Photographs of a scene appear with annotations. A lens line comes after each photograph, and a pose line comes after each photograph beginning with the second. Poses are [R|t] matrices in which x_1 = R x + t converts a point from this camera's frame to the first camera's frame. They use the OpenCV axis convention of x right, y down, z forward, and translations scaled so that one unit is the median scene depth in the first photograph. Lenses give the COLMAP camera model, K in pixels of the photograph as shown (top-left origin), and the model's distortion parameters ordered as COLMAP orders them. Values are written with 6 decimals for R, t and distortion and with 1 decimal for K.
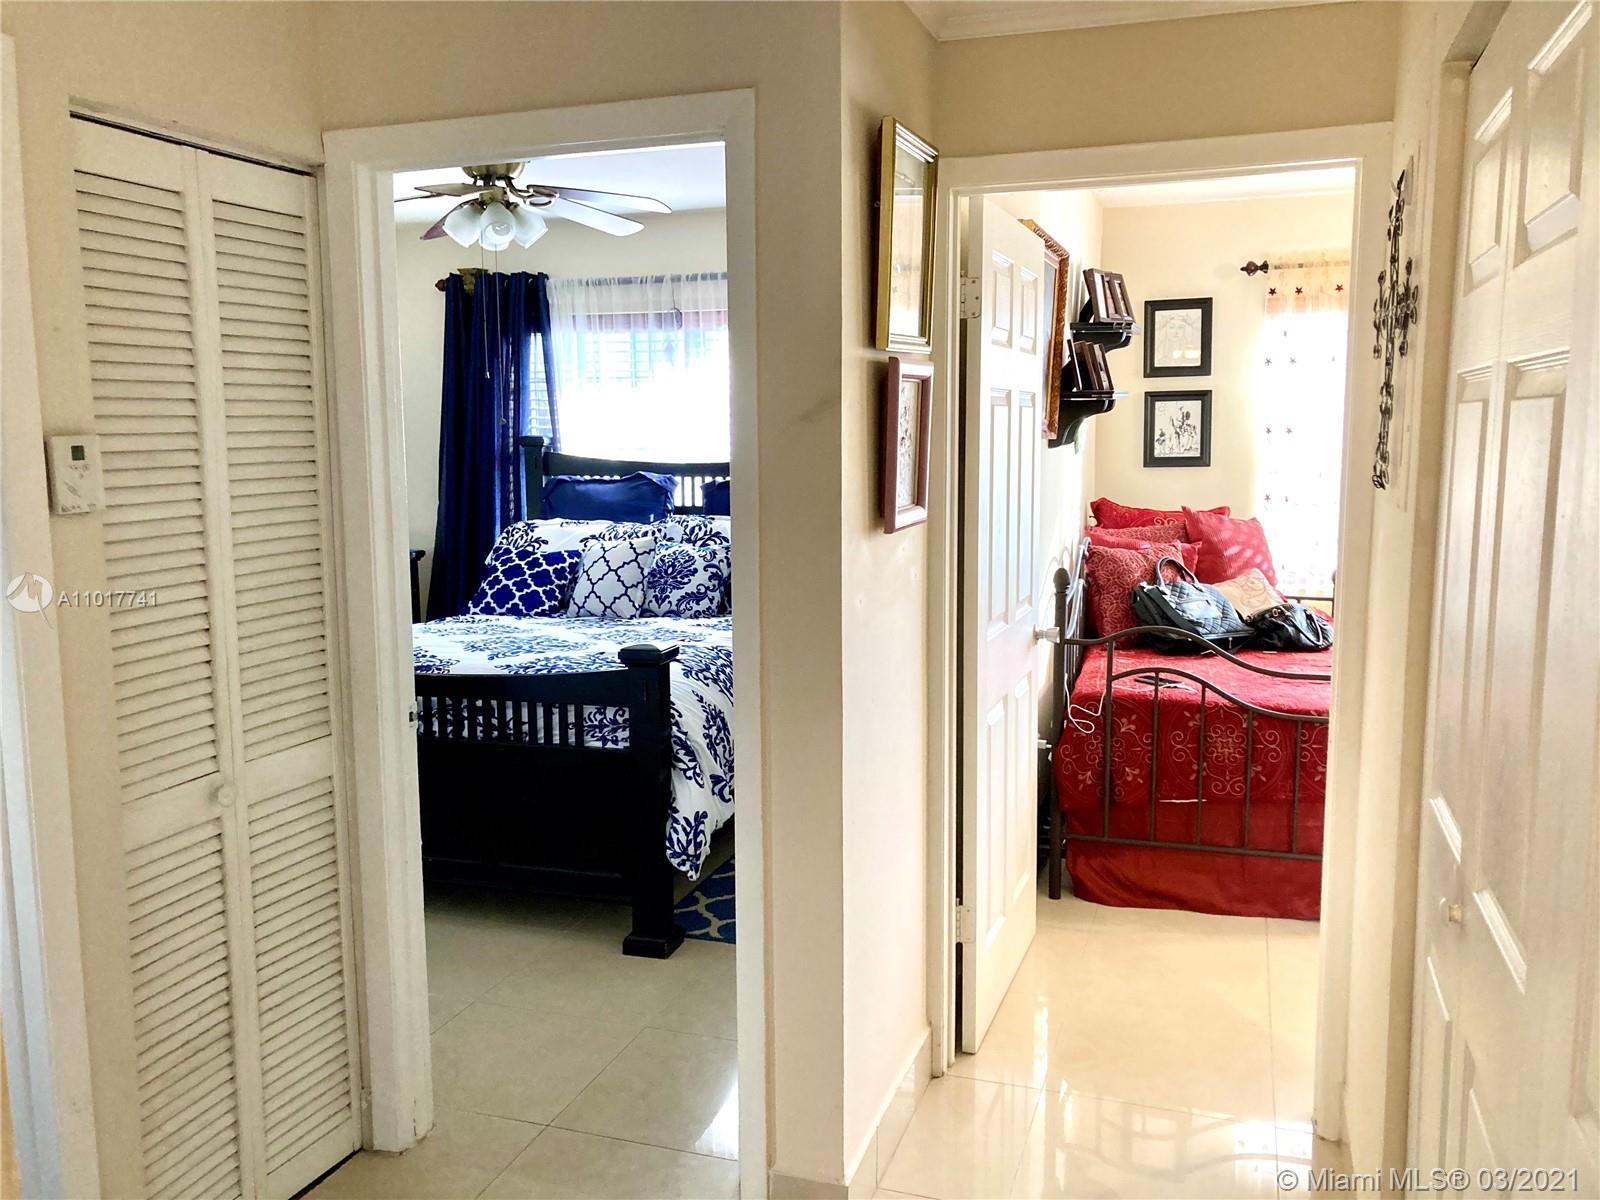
lens RADIAL K [[1314.3, 0, 802.1], [0, 1314.3, 599.1], [0, 0, 1]] dist [0.041618, -0.036765]
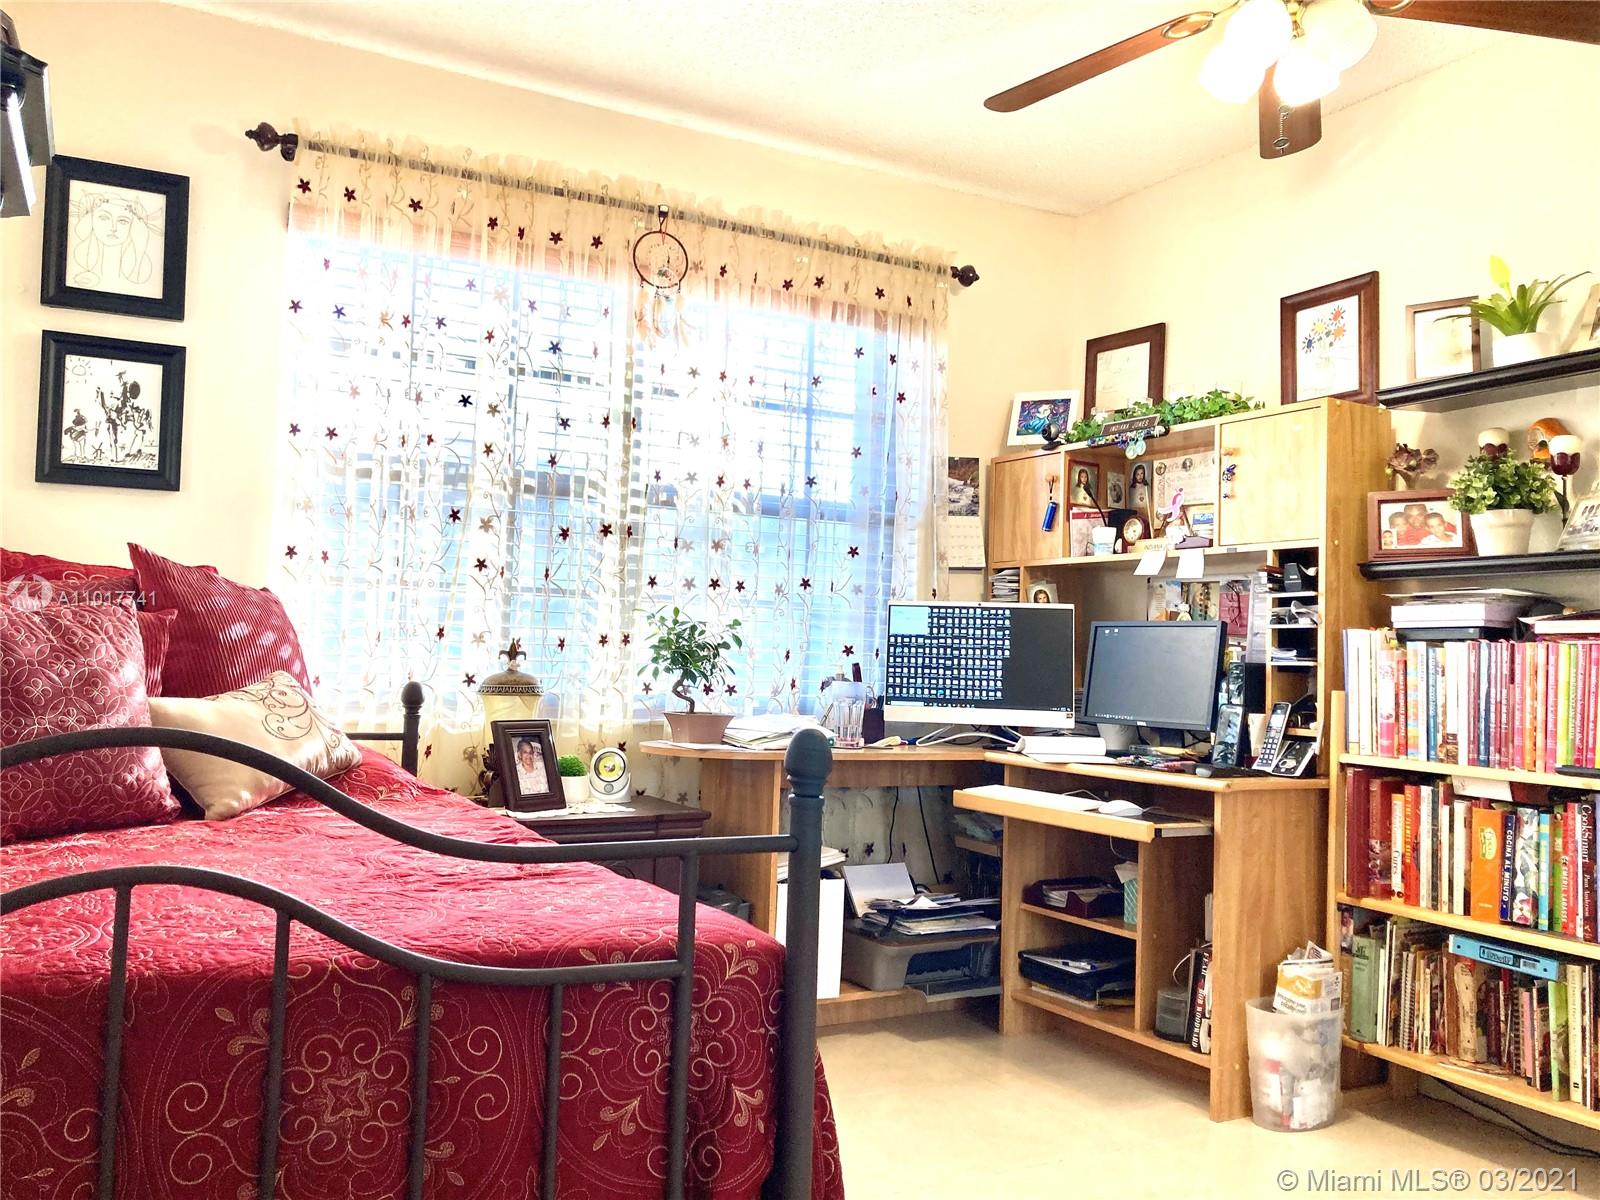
lens RADIAL K [[1314.3, 0, 810.4], [0, 1314.3, 593.3], [0, 0, 1]] dist [0.041618, -0.036765]
pose [[0.696182, 0.064733, 0.714941, 0.114865], [0.050118, 0.989113, -0.138360, 0.028555], [-0.716114, 0.132155, 0.685358, 0.486537]]
